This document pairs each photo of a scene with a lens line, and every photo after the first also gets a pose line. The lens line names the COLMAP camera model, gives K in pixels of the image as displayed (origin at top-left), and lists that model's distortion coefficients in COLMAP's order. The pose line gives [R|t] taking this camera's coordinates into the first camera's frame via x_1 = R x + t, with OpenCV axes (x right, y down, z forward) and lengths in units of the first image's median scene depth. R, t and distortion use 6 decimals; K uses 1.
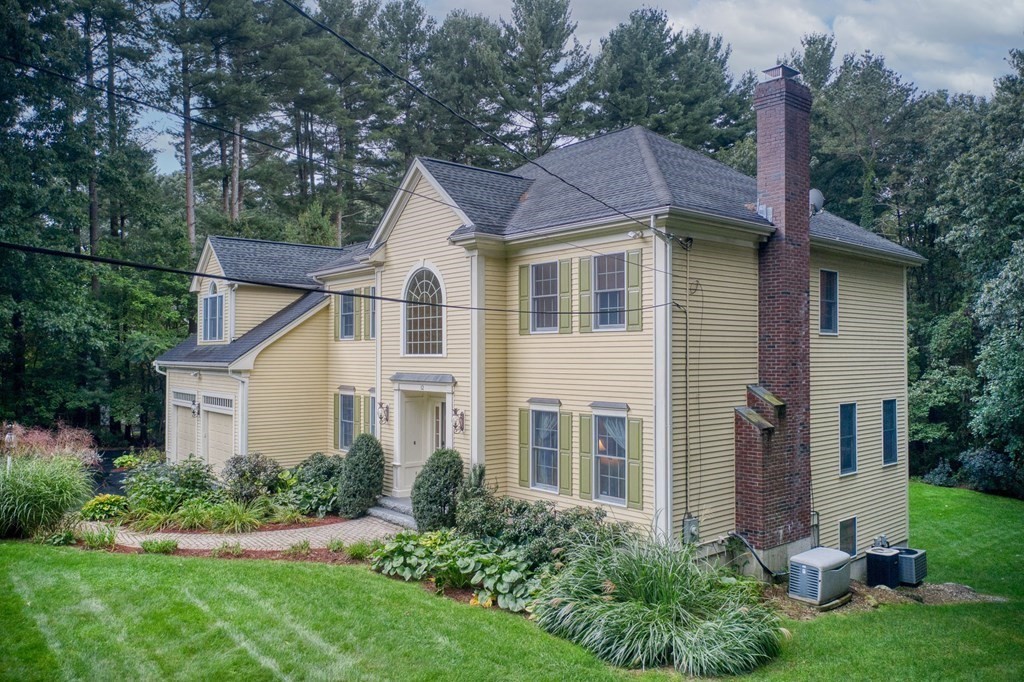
lens RADIAL K [[785.8, 0, 512.0], [0, 785.8, 341.0], [0, 0, 1]] dist [-0.100553, -0.001734]
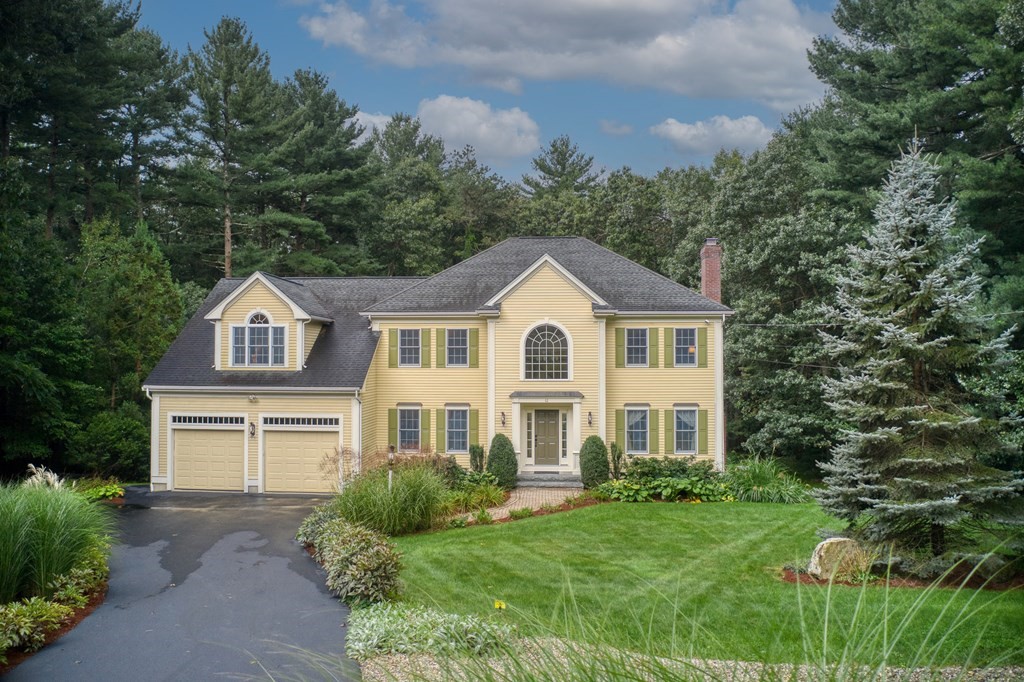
lens RADIAL K [[785.8, 0, 512.0], [0, 785.8, 341.0], [0, 0, 1]] dist [-0.100553, -0.001734]
pose [[0.677320, 0.019426, 0.735432, -1.361531], [-0.013378, 0.999811, -0.014088, -0.037429], [-0.735567, -0.000296, 0.677452, -0.016356]]
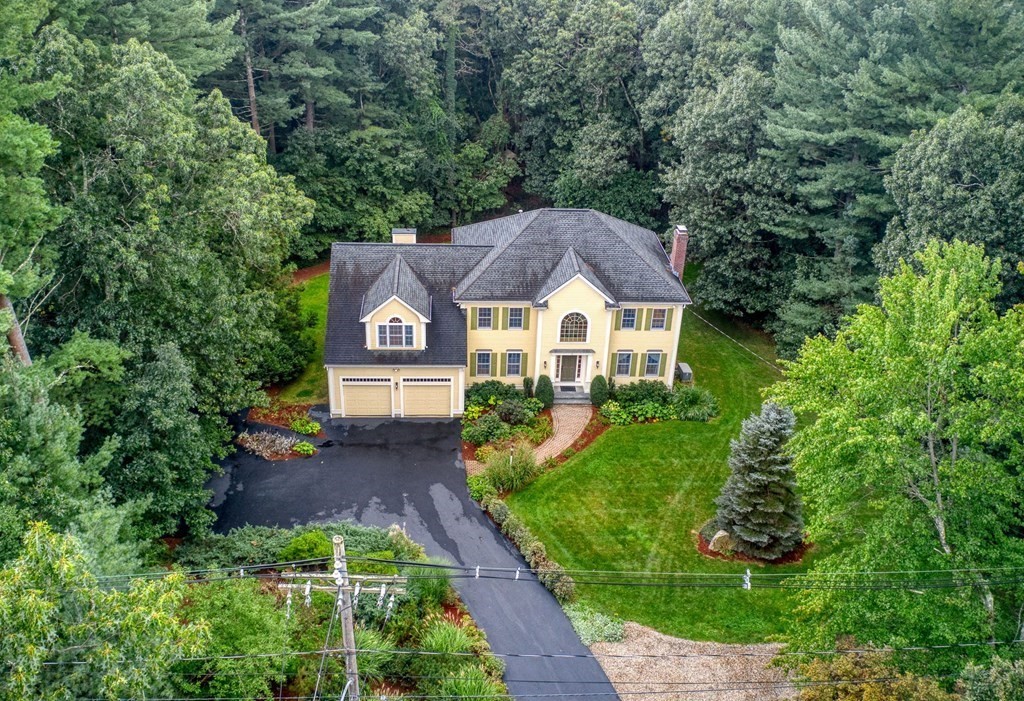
lens RADIAL K [[859.1, 0, 512.0], [0, 859.1, 350.5], [0, 0, 1]] dist [-0.005748, -0.000356]
pose [[0.588940, -0.376819, 0.714952, -2.303734], [-0.050275, 0.865853, 0.497766, -1.380486], [-0.806611, -0.329099, 0.490991, -0.225279]]
